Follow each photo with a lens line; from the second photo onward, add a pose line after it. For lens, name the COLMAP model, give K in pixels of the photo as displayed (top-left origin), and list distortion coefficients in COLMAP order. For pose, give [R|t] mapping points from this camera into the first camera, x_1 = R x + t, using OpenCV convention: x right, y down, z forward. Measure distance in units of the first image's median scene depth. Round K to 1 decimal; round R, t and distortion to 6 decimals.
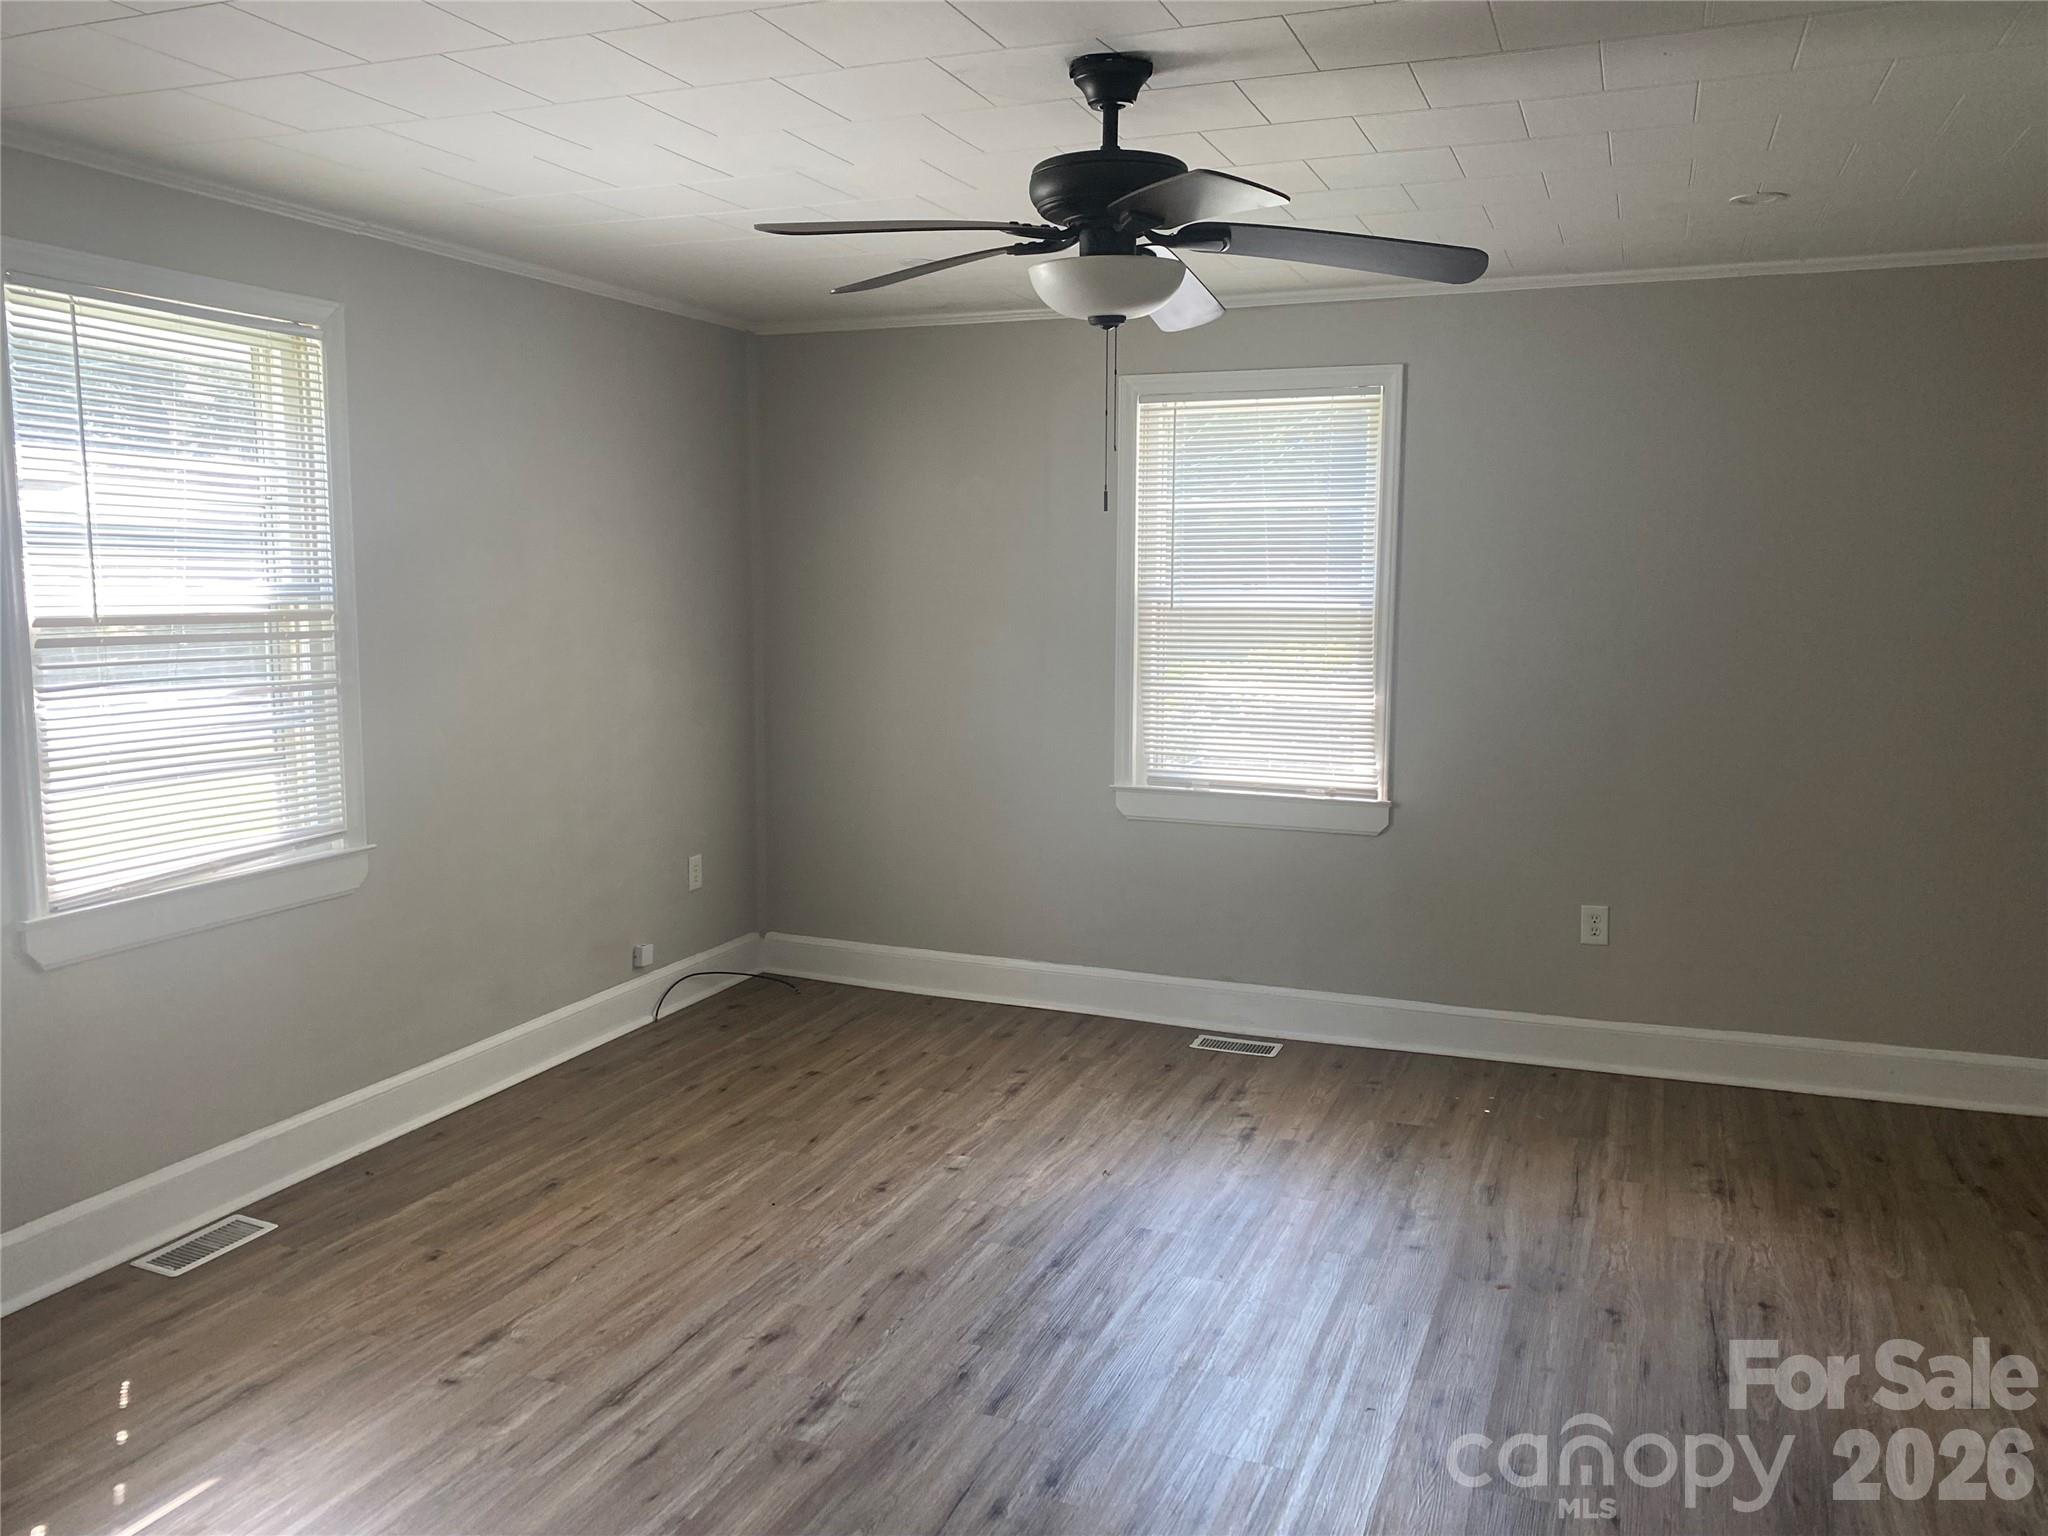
lens RADIAL K [[1555.2, 0, 1034.6], [0, 1555.2, 750.8], [0, 0, 1]] dist [0.014771, 0.007935]
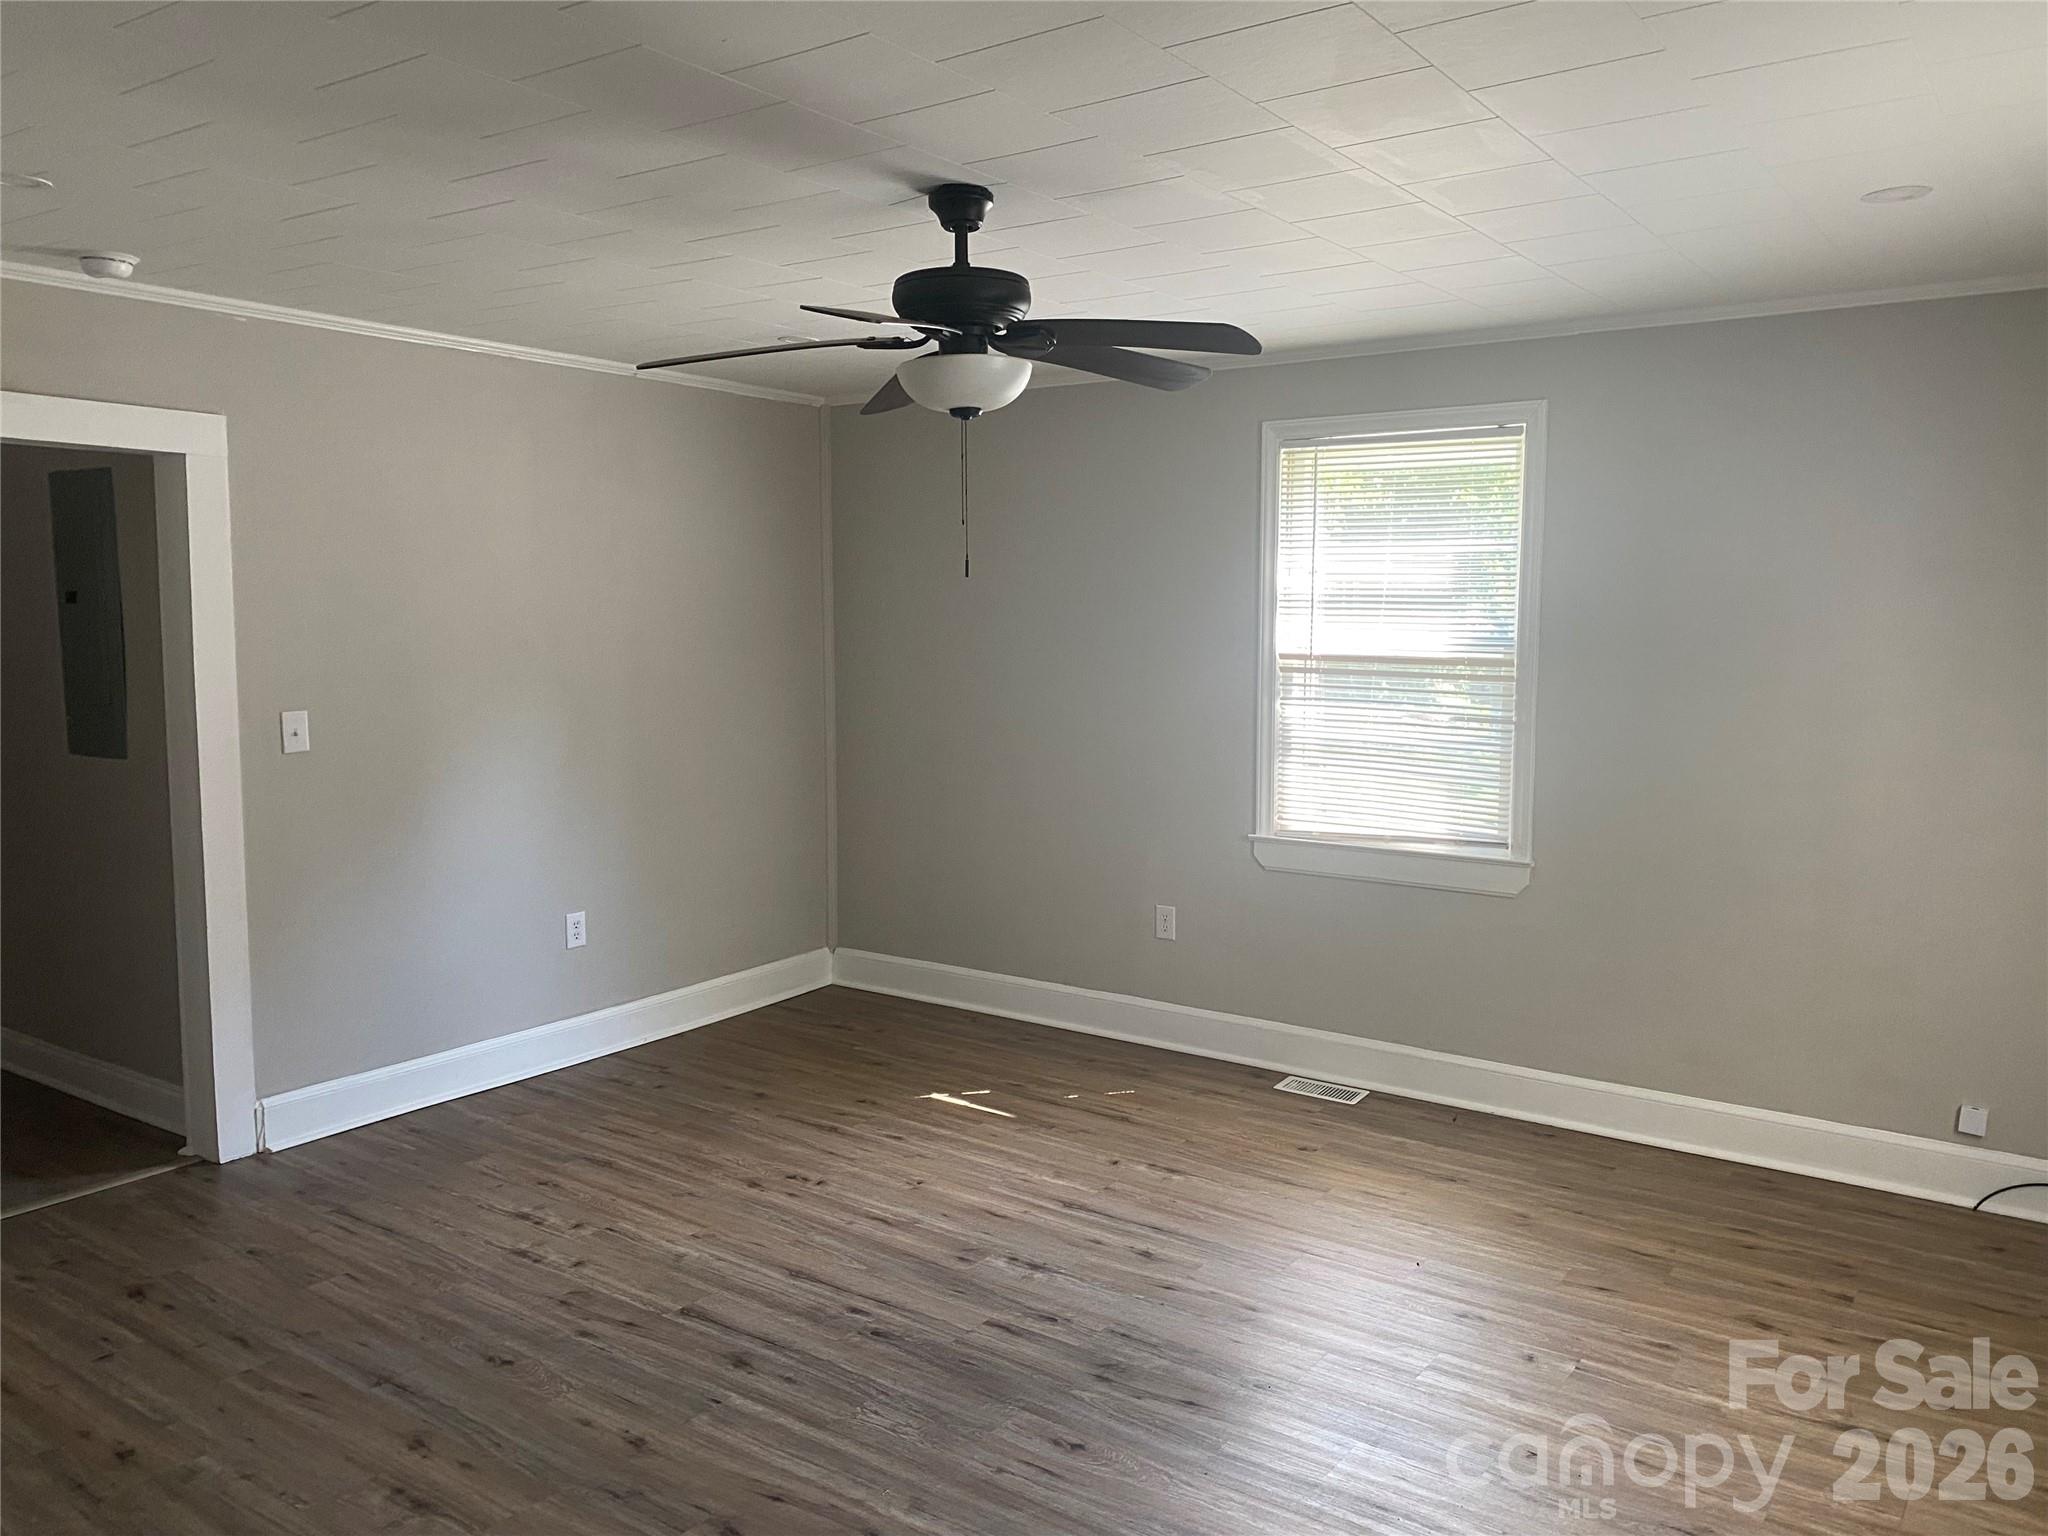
lens RADIAL K [[1555.2, 0, 1031.3], [0, 1555.2, 780.5], [0, 0, 1]] dist [0.014771, 0.007935]
pose [[-0.244137, 0.103990, -0.964149, 0.870854], [-0.118410, 0.983597, 0.136071, -0.126301], [0.962484, 0.147385, -0.227819, 1.001845]]
